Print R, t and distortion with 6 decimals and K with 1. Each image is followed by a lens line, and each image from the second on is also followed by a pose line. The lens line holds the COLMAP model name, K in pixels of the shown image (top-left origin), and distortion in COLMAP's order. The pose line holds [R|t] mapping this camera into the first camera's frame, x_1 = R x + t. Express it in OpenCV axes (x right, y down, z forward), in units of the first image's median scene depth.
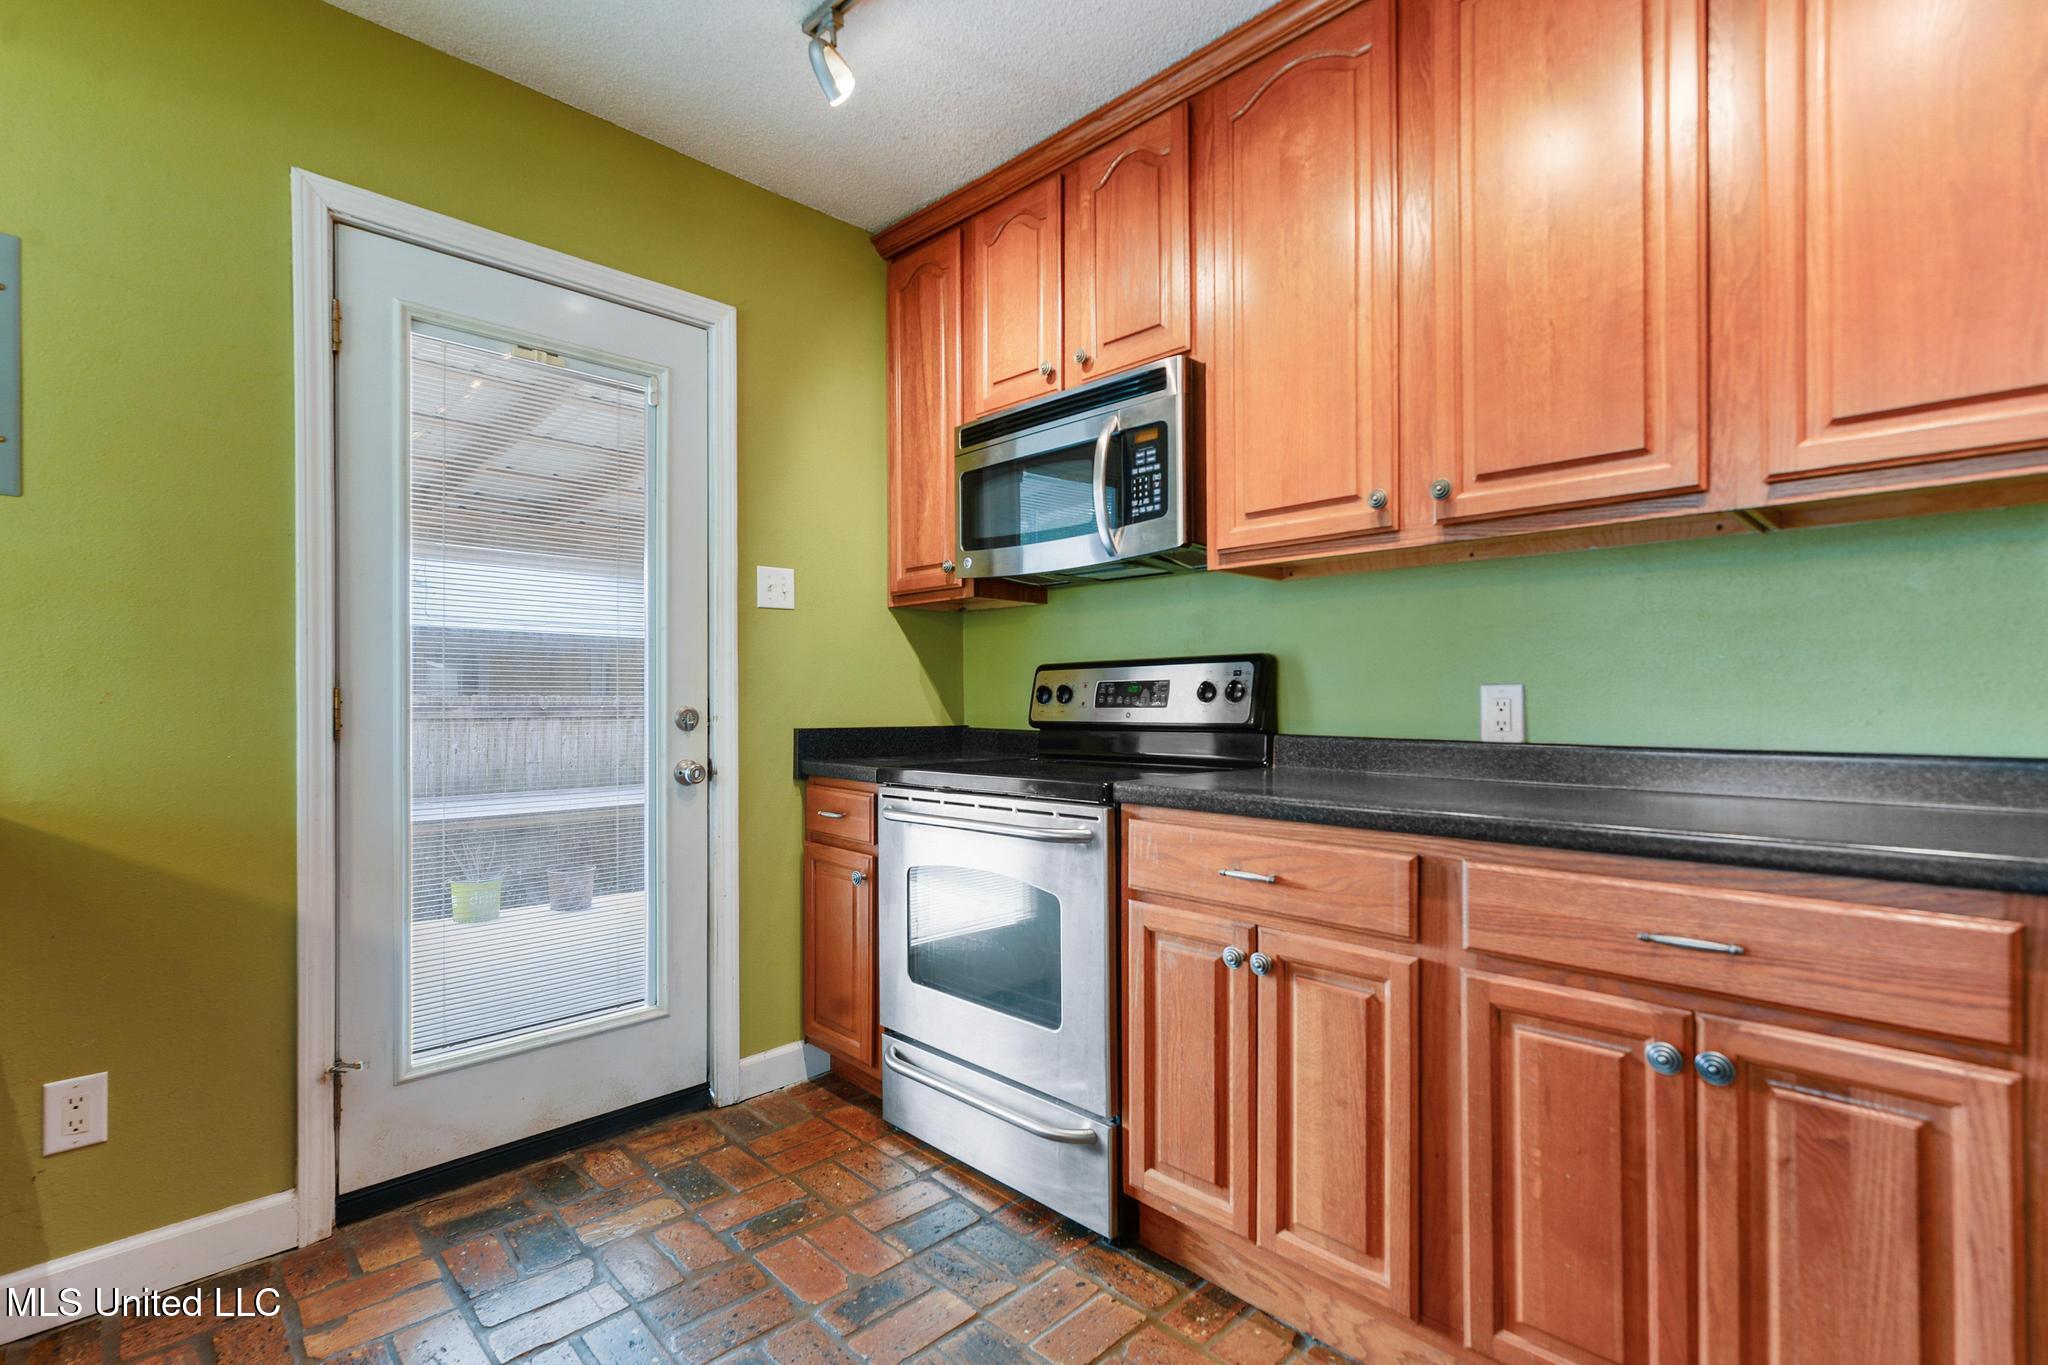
lens RADIAL K [[939.1, 0, 1010.1], [0, 939.1, 686.4], [0, 0, 1]] dist [0.002613, 0.000167]
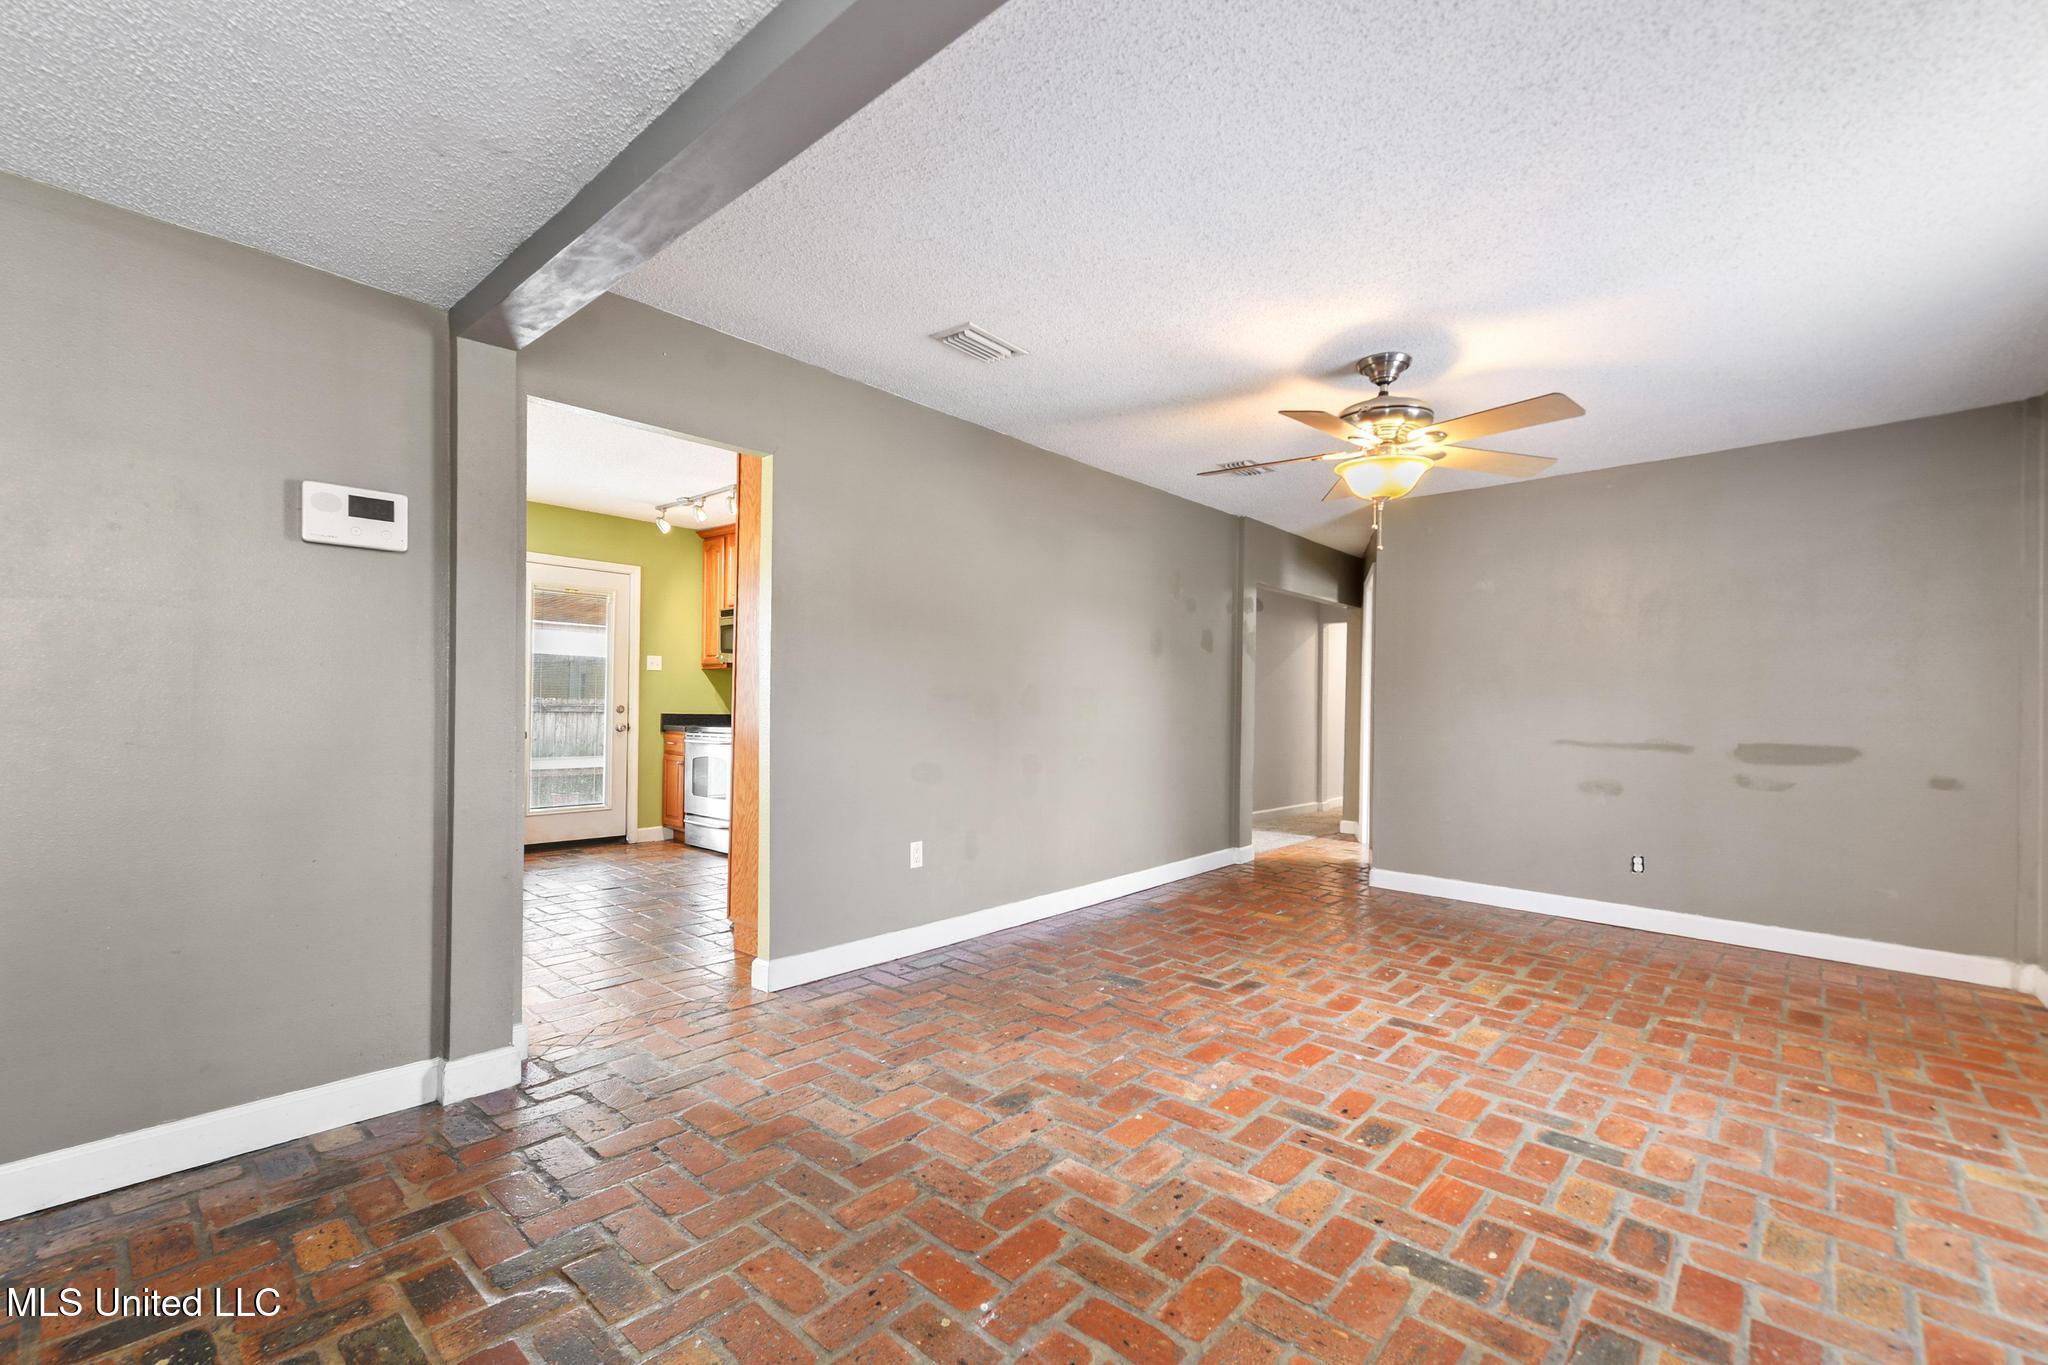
lens RADIAL K [[873.4, 0, 1025.2], [0, 873.4, 692.0], [0, 0, 1]] dist [0.007393, -0.000179]
pose [[0.997593, 0.016886, 0.067256, 0.688356], [-0.016647, 0.999853, -0.004112, -0.026531], [-0.067316, 0.002983, 0.997727, -1.700046]]
